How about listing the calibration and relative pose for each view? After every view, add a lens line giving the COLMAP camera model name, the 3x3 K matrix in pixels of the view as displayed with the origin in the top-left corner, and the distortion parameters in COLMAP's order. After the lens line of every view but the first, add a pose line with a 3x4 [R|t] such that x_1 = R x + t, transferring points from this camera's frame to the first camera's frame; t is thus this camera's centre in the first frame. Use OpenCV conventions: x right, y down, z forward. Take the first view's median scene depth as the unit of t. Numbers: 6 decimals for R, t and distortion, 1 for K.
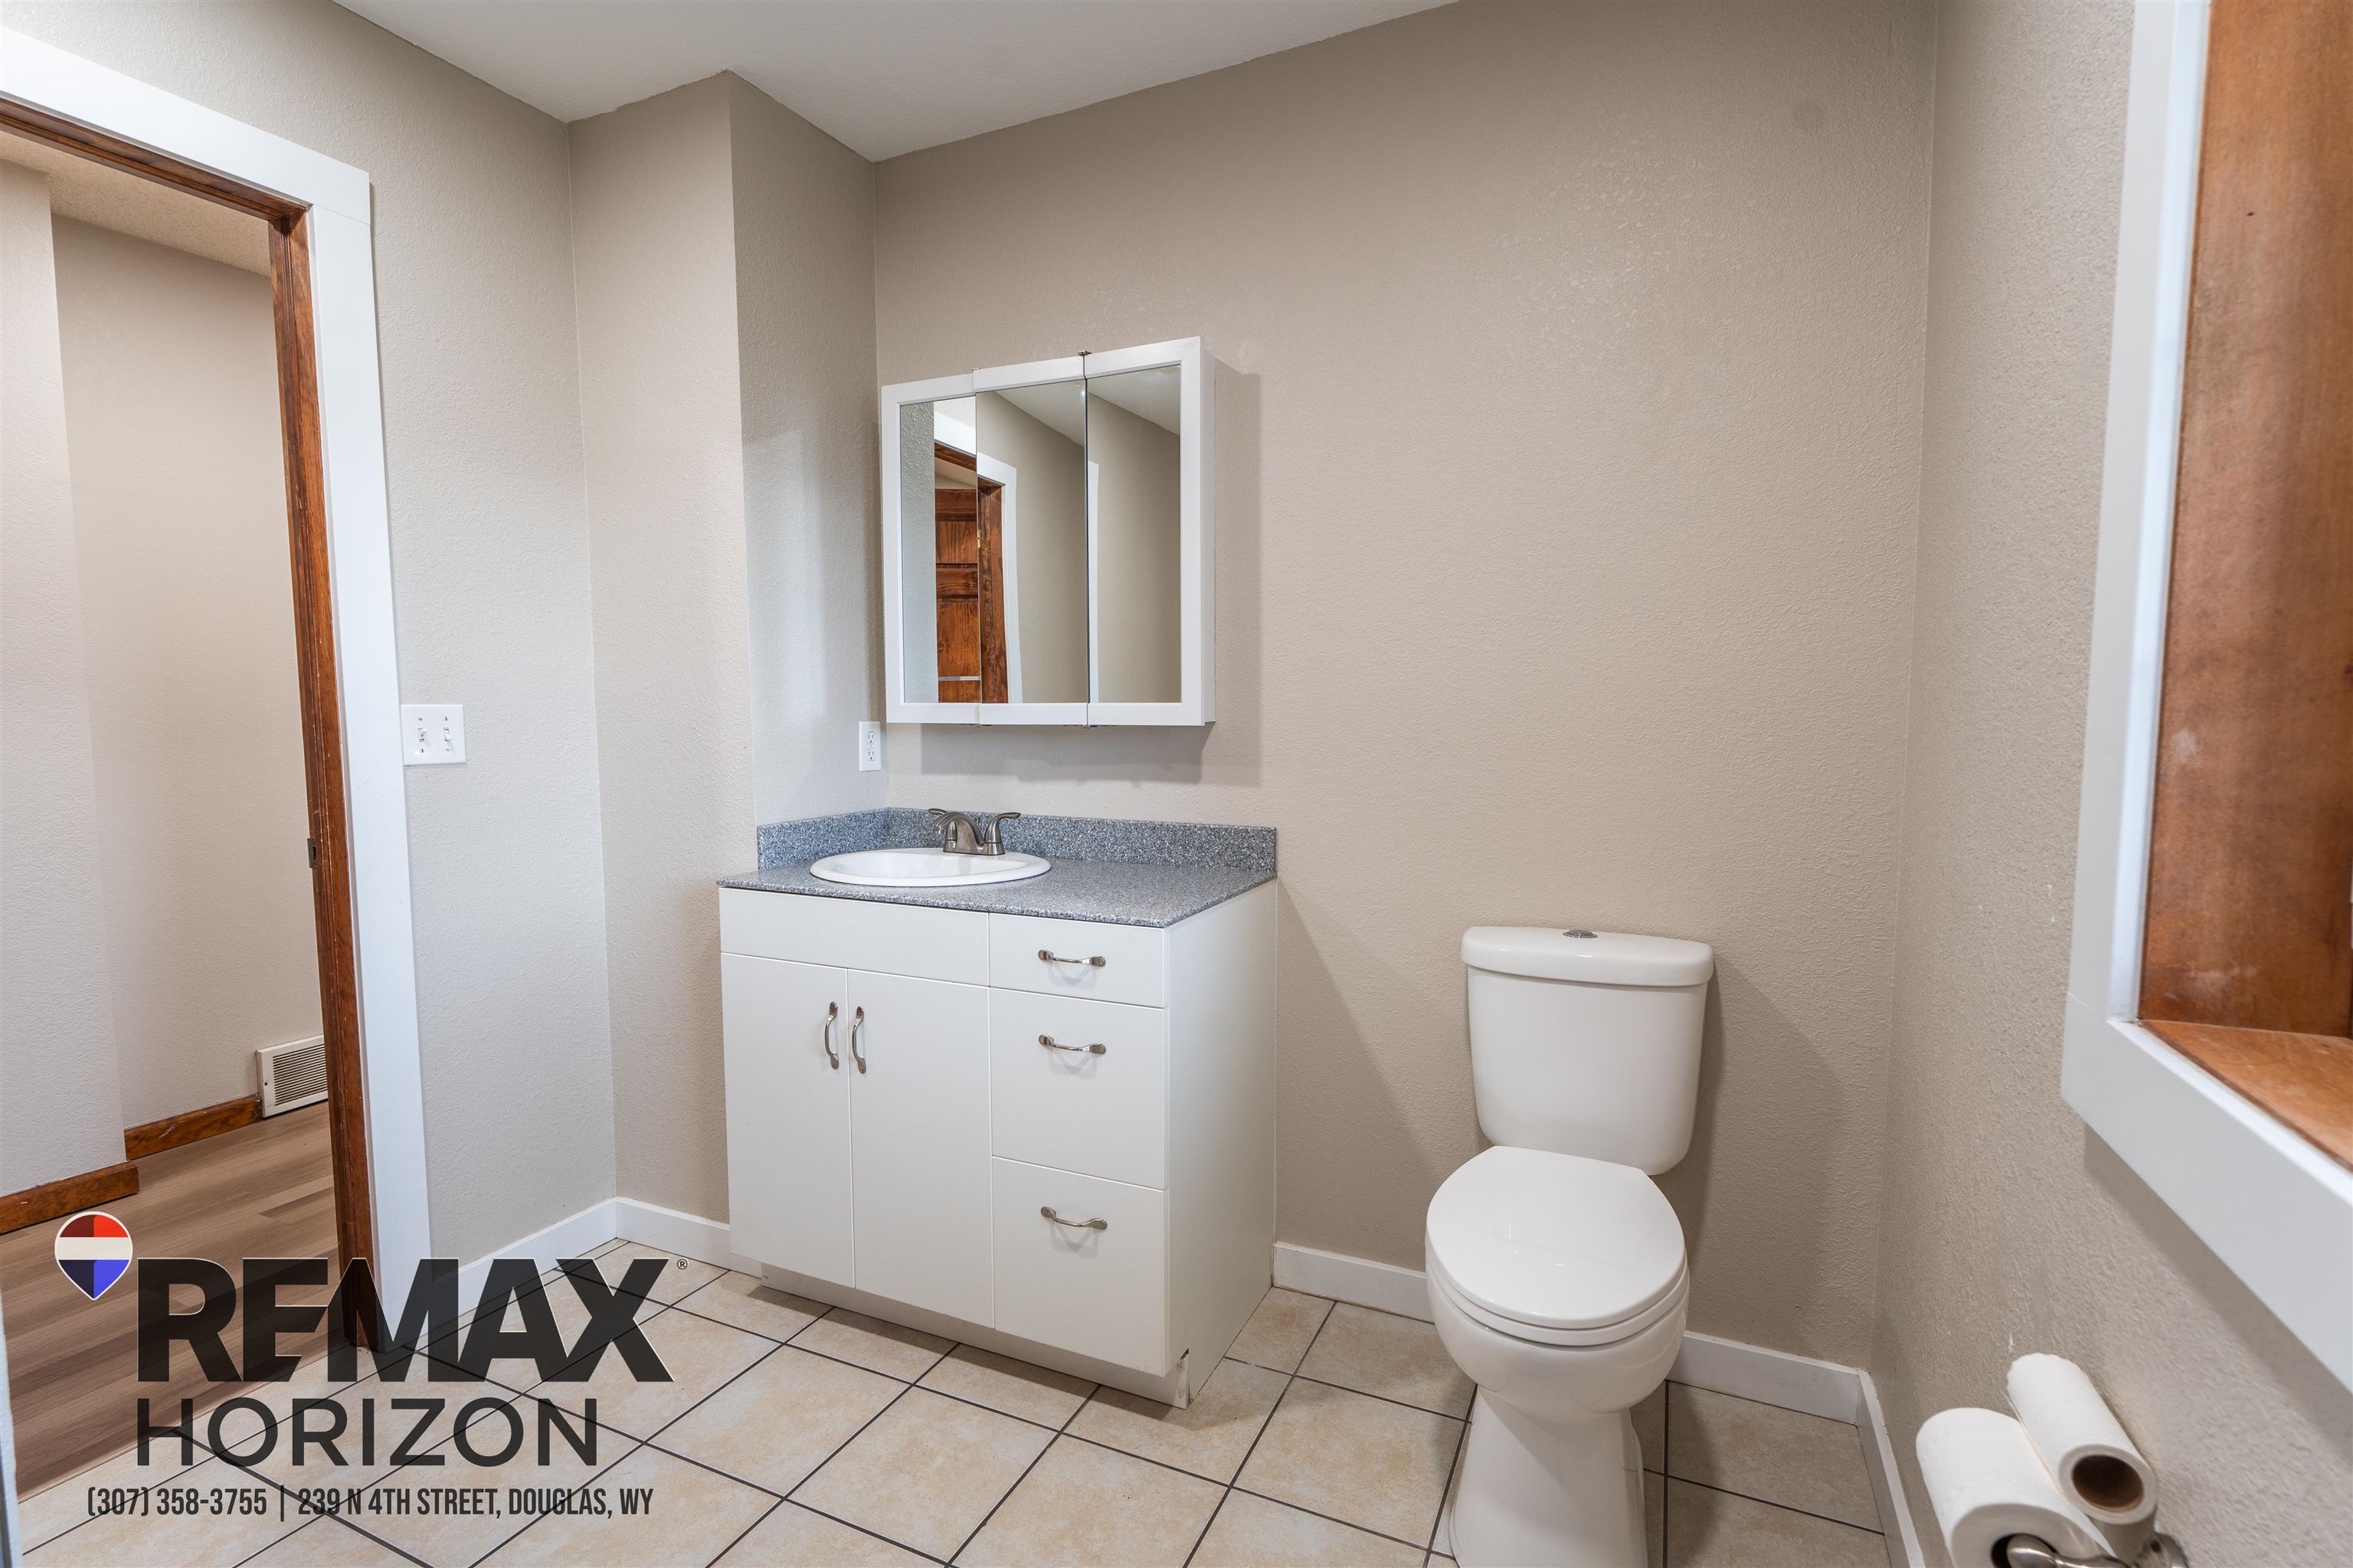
lens RADIAL K [[1085.4, 0, 1176.5], [0, 1085.4, 784.0], [0, 0, 1]] dist [0.002549, -0.000085]
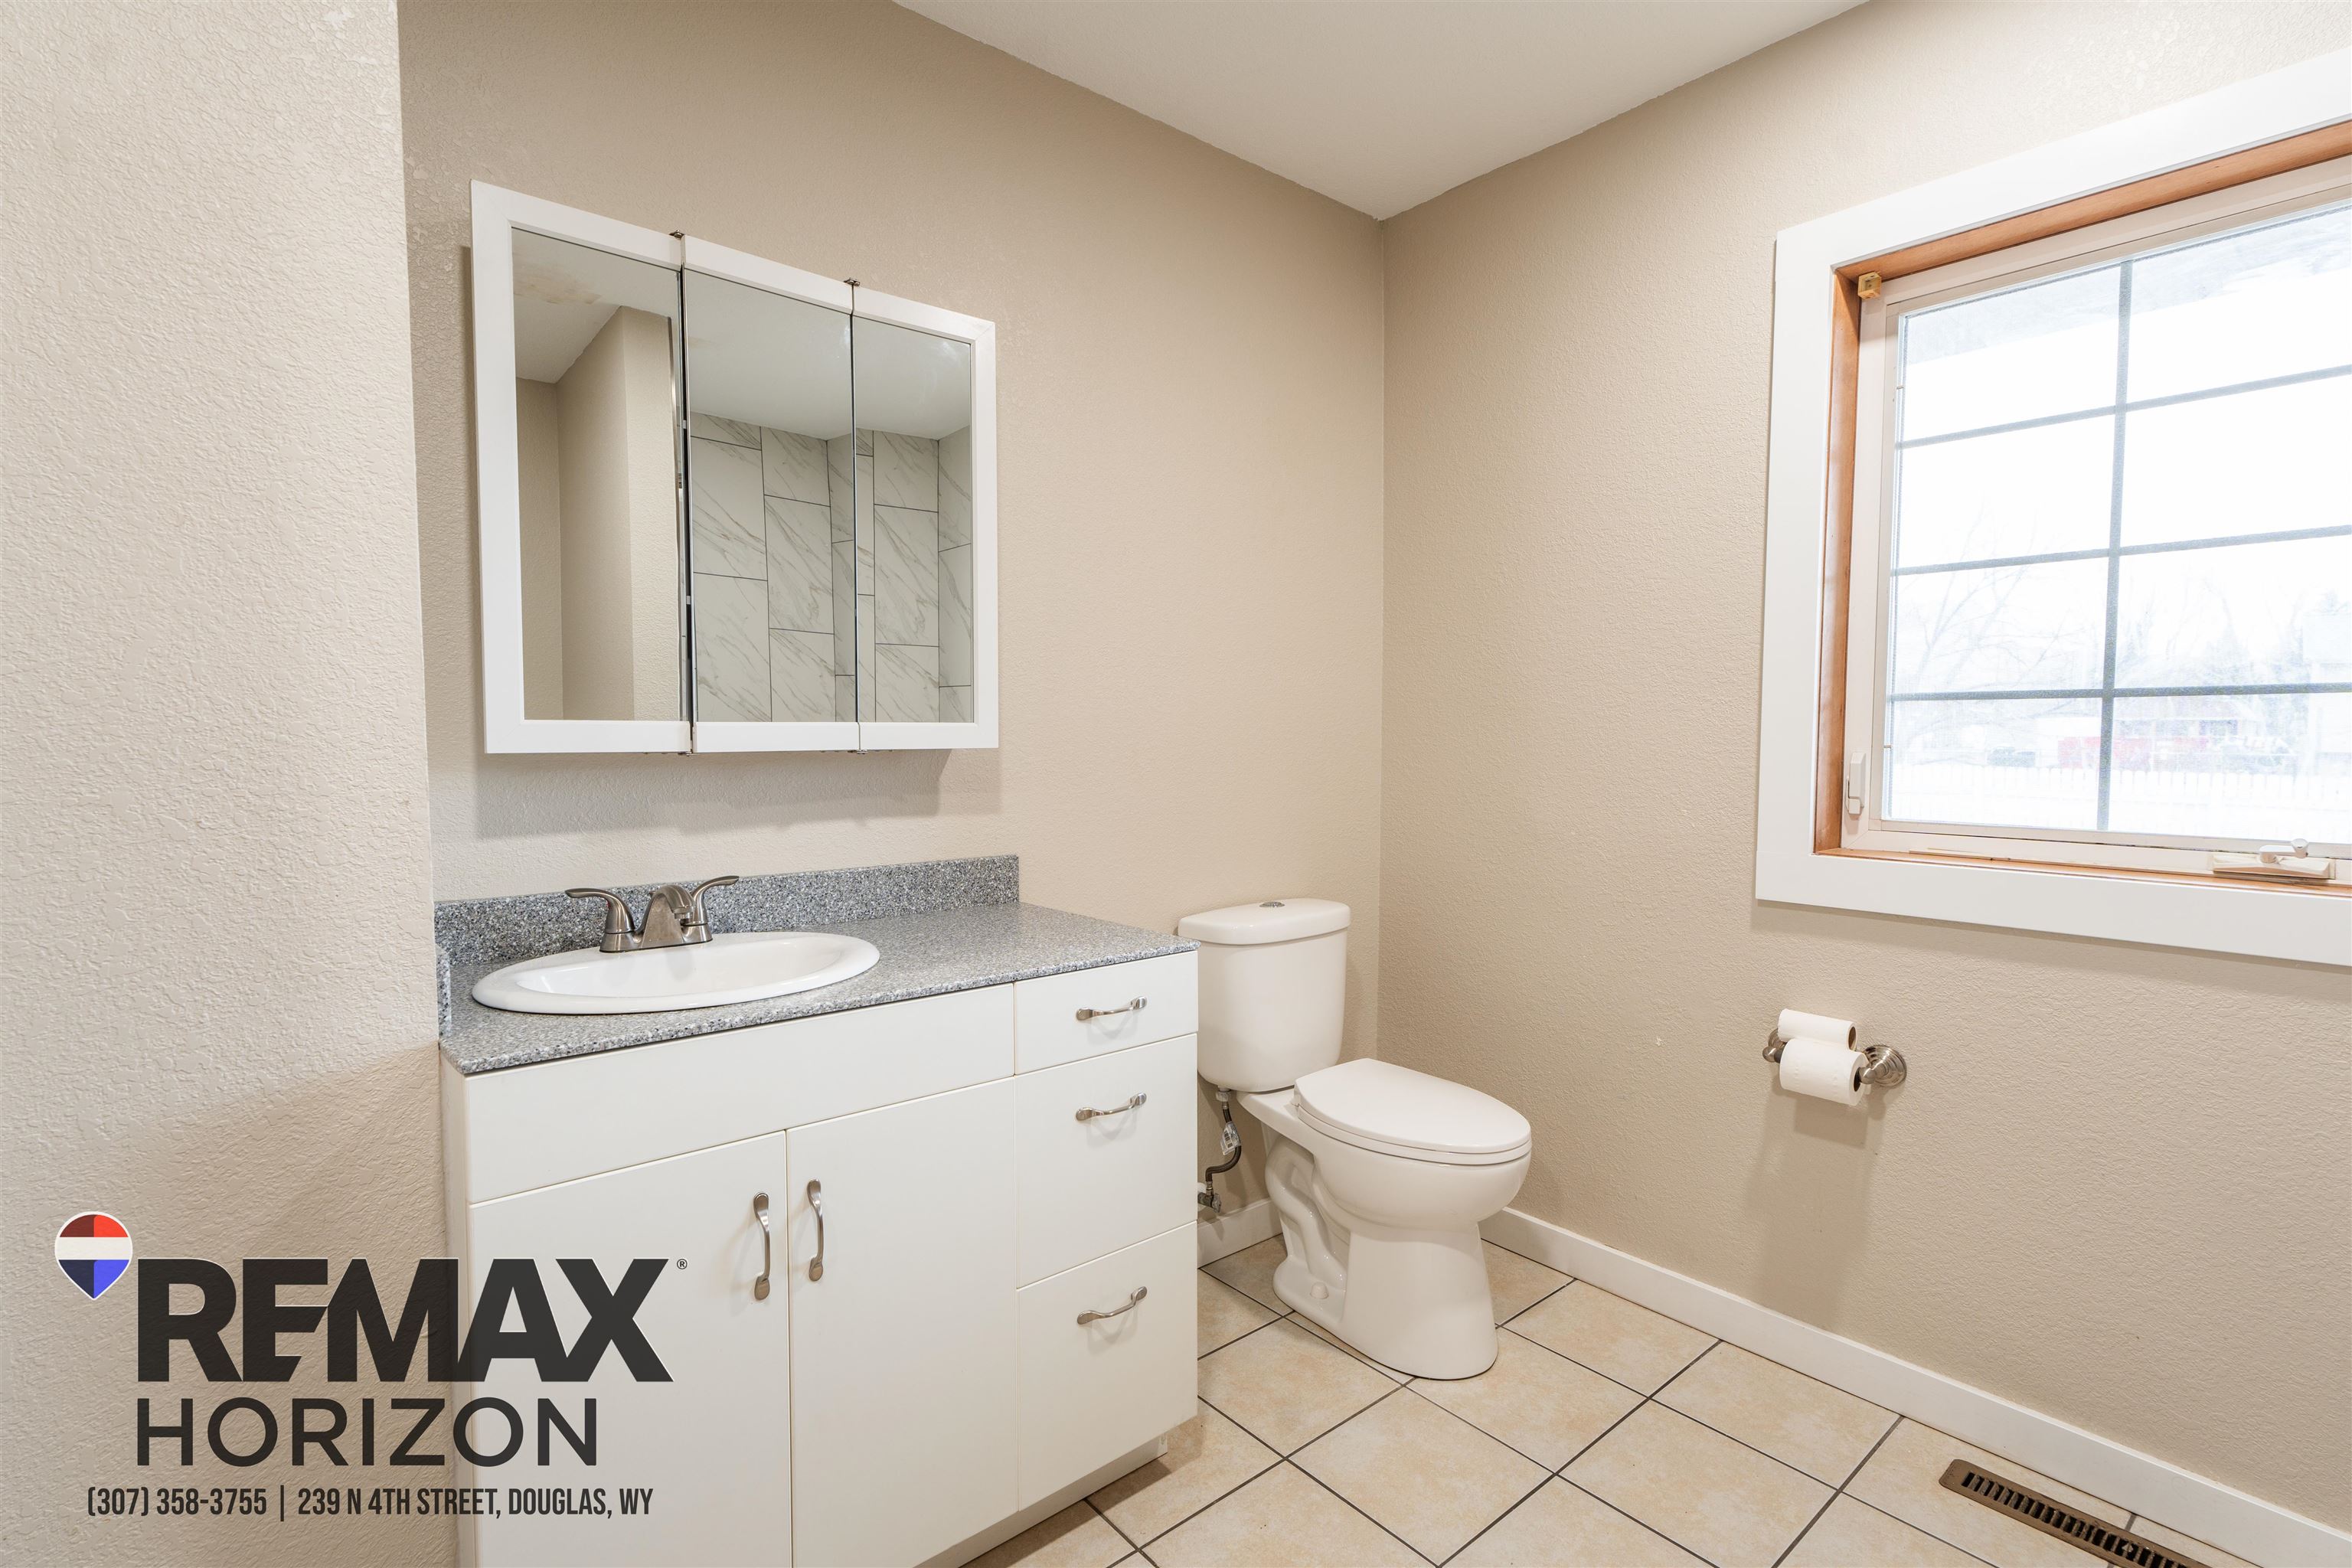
lens RADIAL K [[1084.9, 0, 1176.0], [0, 1084.9, 784.0], [0, 0, 1]] dist [0.002549, -0.000085]
pose [[0.424716, -0.040086, 0.904439, -0.695504], [0.068369, 0.997587, 0.012109, -0.023248], [-0.902741, 0.056693, 0.426432, 0.454226]]
